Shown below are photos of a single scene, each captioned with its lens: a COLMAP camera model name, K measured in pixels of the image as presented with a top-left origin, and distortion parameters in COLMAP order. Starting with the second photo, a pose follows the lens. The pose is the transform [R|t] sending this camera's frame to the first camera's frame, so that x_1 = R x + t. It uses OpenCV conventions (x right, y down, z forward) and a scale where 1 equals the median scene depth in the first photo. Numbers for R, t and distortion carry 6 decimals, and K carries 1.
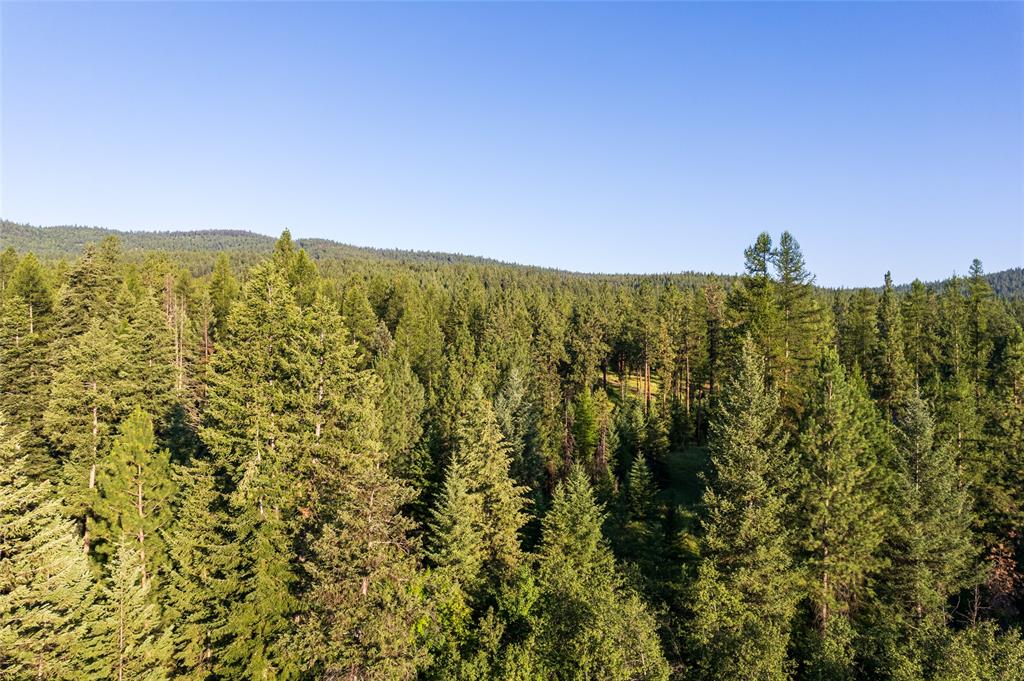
lens RADIAL K [[655.7, 0, 513.7], [0, 655.7, 338.6], [0, 0, 1]] dist [-0.085549, 0.084538]
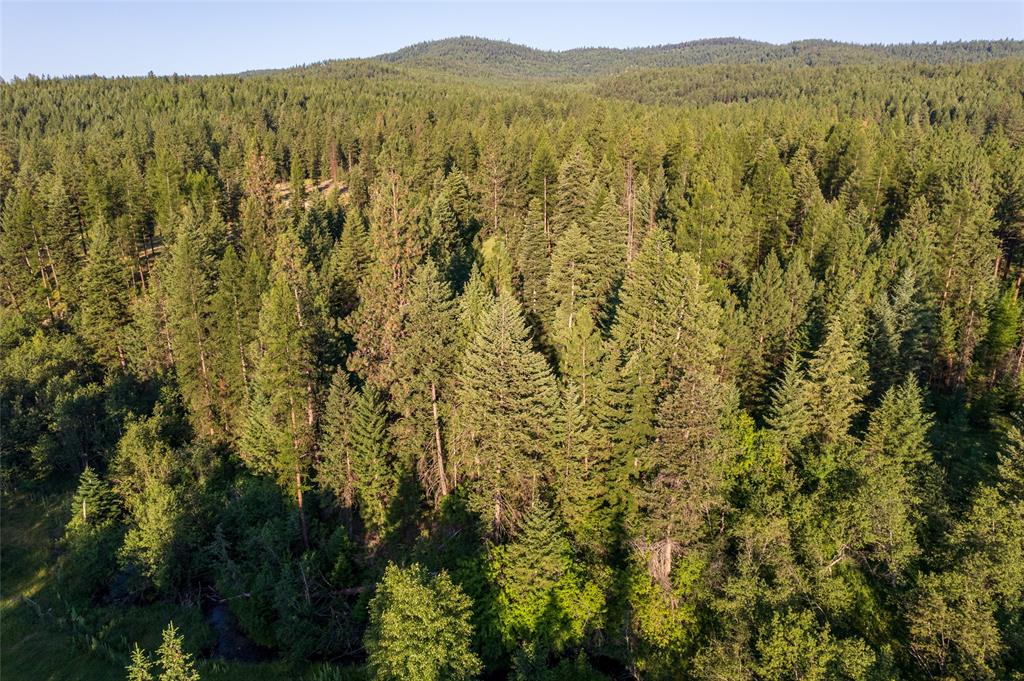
lens RADIAL K [[655.7, 0, 513.7], [0, 655.7, 338.6], [0, 0, 1]] dist [-0.085549, 0.084538]
pose [[0.764501, 0.178292, -0.619476, 0.263281], [0.001349, 0.960545, 0.278121, -0.203459], [0.644621, -0.213460, 0.734097, -0.309044]]
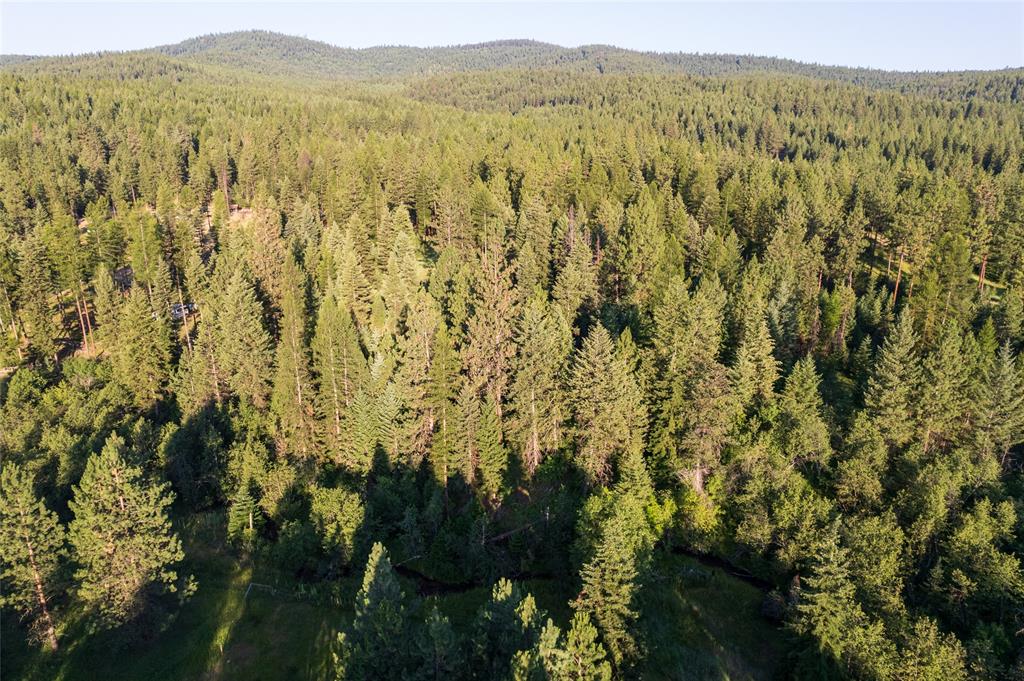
lens RADIAL K [[655.7, 0, 513.7], [0, 655.7, 338.6], [0, 0, 1]] dist [-0.085549, 0.084538]
pose [[0.917415, 0.108526, -0.382846, 0.024798], [0.005588, 0.958483, 0.285094, -0.420125], [0.397892, -0.263689, 0.878721, -1.071553]]
